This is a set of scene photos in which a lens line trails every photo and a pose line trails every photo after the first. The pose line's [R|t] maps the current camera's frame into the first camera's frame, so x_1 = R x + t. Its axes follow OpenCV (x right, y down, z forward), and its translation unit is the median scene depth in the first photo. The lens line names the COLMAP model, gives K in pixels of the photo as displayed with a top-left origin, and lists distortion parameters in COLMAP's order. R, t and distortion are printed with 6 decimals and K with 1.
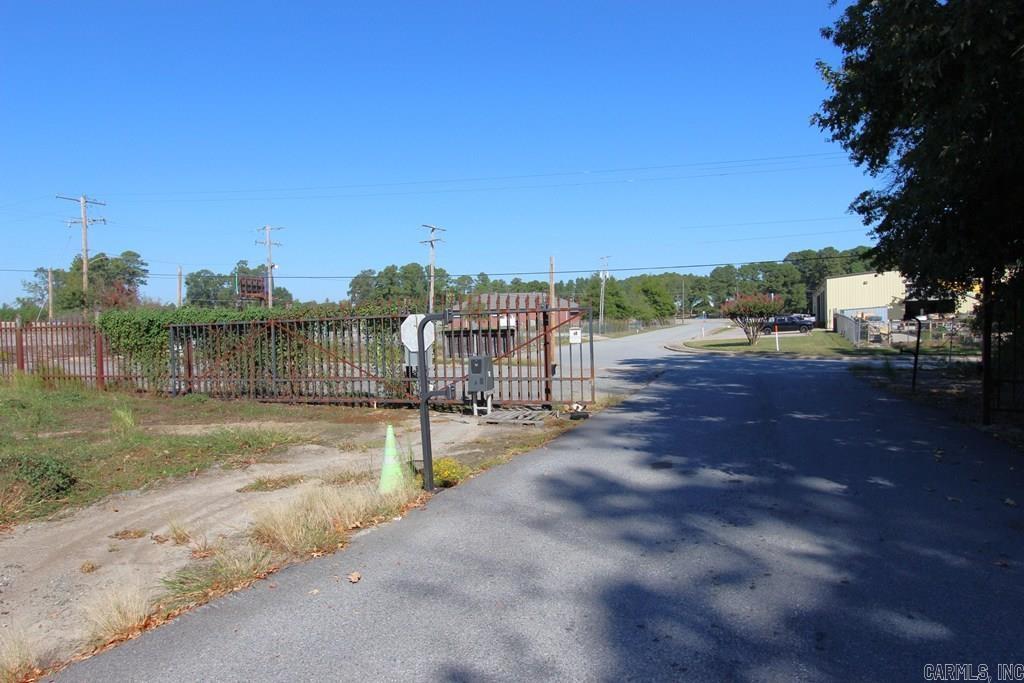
lens RADIAL K [[666.9, 0, 512.0], [0, 666.9, 341.5], [0, 0, 1]] dist [-0.001012, -0.000748]
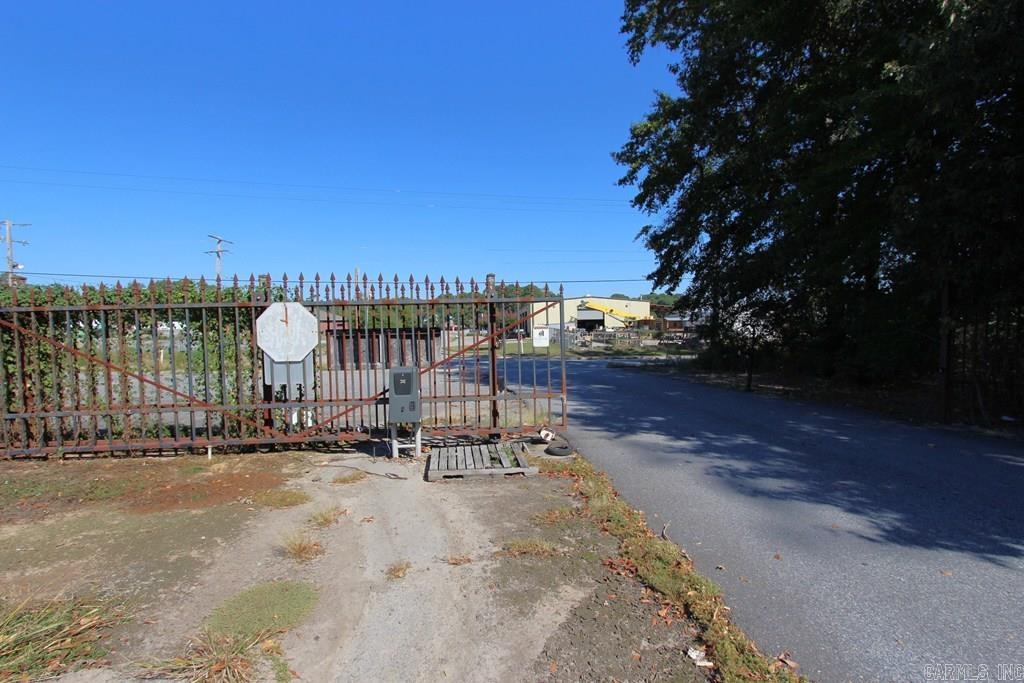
lens RADIAL K [[472.2, 0, 513.2], [0, 472.2, 351.4], [0, 0, 1]] dist [-0.017880, 0.000792]
pose [[0.892138, -0.007575, 0.451699, -0.045758], [0.004144, 0.999955, 0.008583, 0.000733], [-0.451744, -0.005785, 0.892129, 0.152094]]
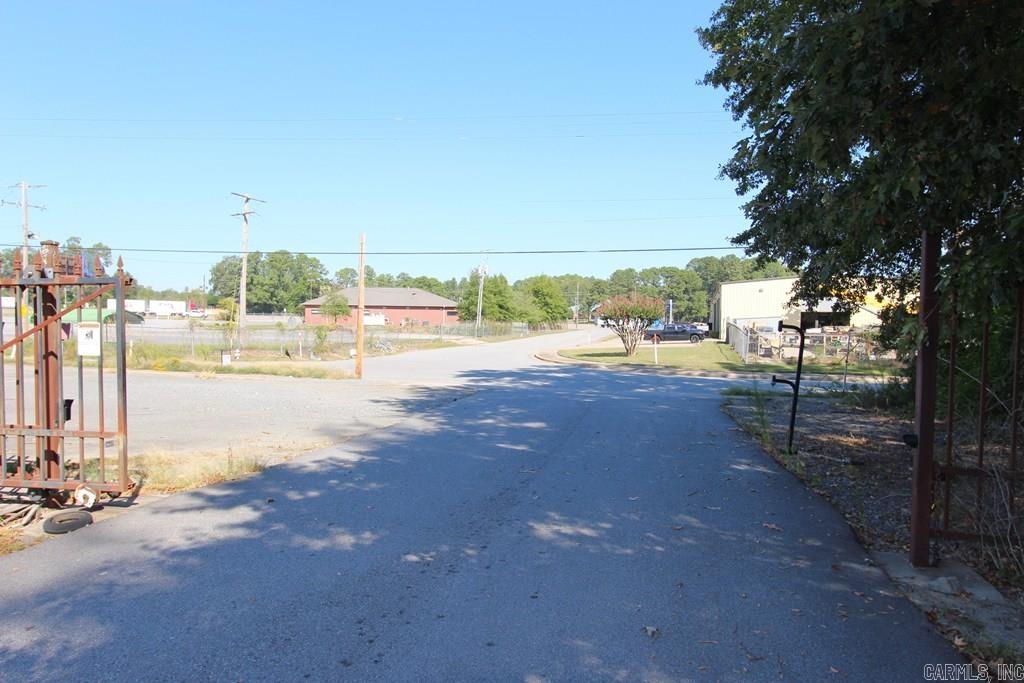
lens RADIAL K [[711.0, 0, 512.0], [0, 711.0, 341.5], [0, 0, 1]] dist [0.000071, 0.001300]
pose [[0.989266, 0.029730, 0.143066, 0.085643], [-0.029216, 0.999557, -0.005689, -0.003718], [-0.143172, 0.001449, 0.989697, 0.131771]]
